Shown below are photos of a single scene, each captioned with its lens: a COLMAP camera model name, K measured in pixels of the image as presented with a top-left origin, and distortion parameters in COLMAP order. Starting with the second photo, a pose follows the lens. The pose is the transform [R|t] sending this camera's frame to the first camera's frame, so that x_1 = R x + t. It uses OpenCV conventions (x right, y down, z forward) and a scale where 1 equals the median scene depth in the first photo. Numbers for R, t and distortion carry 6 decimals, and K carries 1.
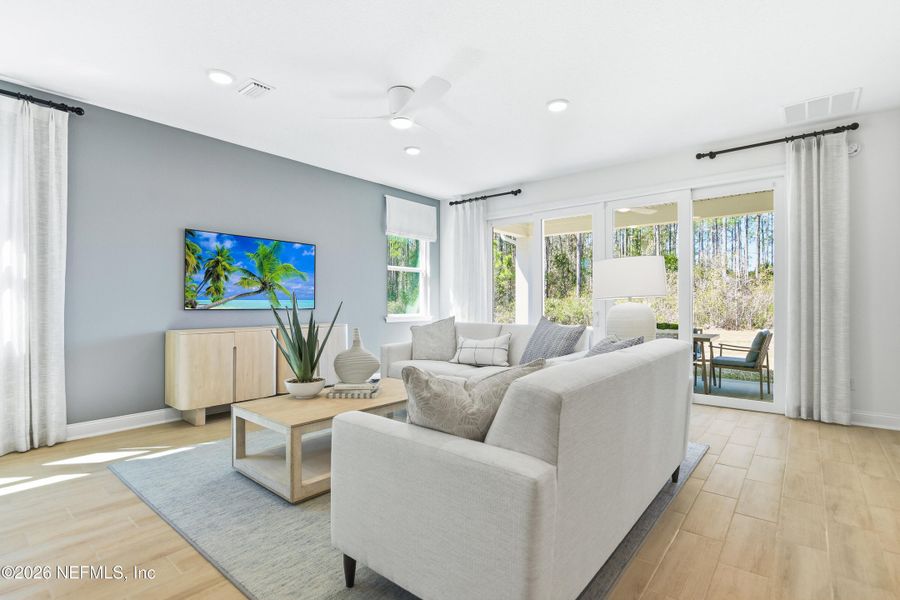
lens RADIAL K [[432.9, 0, 450.0], [0, 432.9, 300.0], [0, 0, 1]] dist [0.000103, -0.000150]
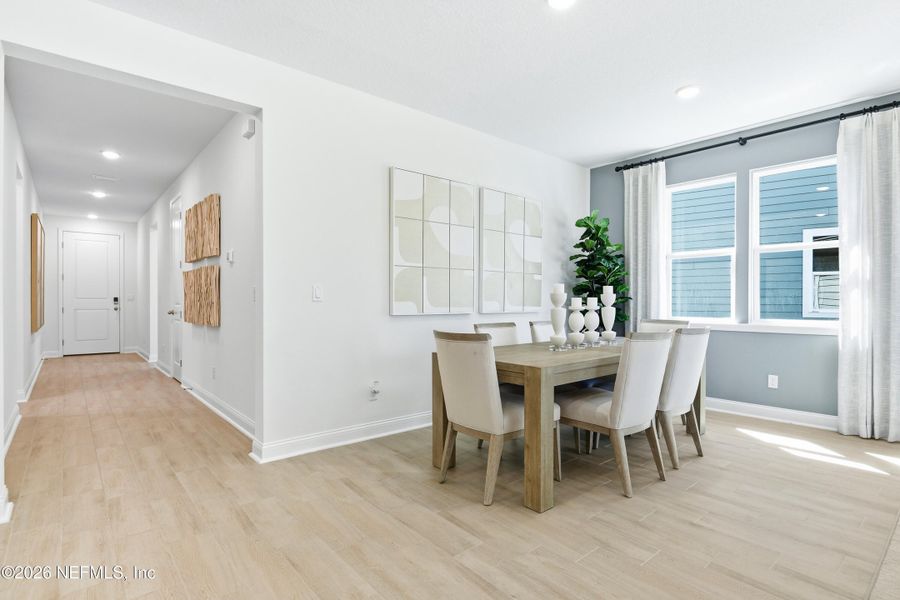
lens RADIAL K [[457.5, 0, 450.0], [0, 457.5, 300.0], [0, 0, 1]] dist [-0.002138, -0.002011]
pose [[-0.175706, -0.001036, -0.984442, 0.318152], [0.001144, 0.999999, -0.001256, 0.003787], [0.984442, -0.001347, -0.175704, 0.173659]]
